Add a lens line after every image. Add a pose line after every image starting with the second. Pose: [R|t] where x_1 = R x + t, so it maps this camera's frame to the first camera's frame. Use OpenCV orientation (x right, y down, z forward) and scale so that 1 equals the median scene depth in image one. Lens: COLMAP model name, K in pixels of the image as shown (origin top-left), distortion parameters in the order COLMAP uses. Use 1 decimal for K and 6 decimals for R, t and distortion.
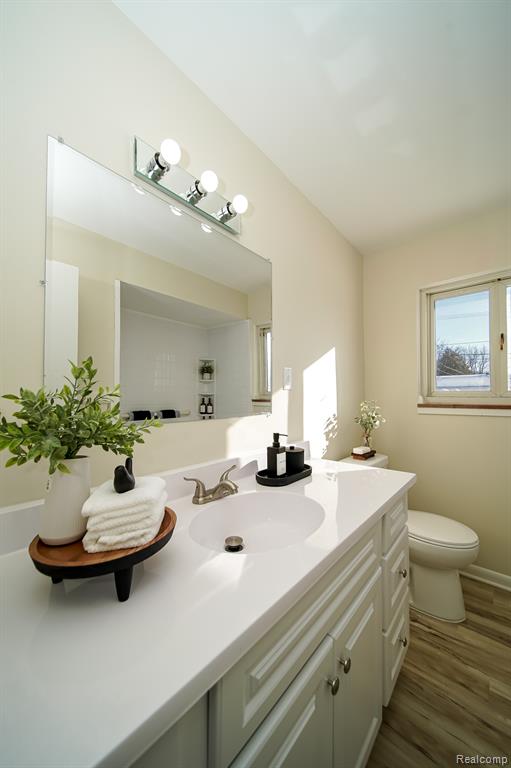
lens RADIAL K [[275.9, 0, 253.8], [0, 275.9, 388.2], [0, 0, 1]] dist [0.001863, -0.000591]
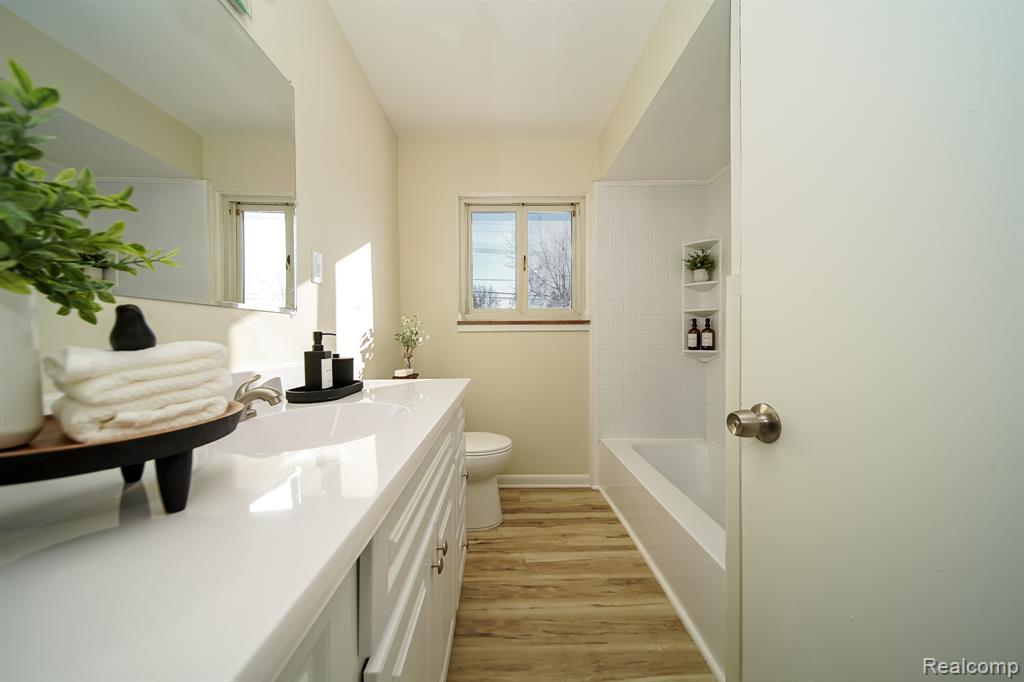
lens RADIAL K [[367.9, 0, 511.8], [0, 367.9, 336.1], [0, 0, 1]] dist [0.001863, -0.000591]
pose [[0.729387, -0.006520, 0.684070, -0.188133], [-0.006860, 0.999835, 0.016844, 0.142628], [-0.684067, -0.016979, 0.729222, -0.029626]]
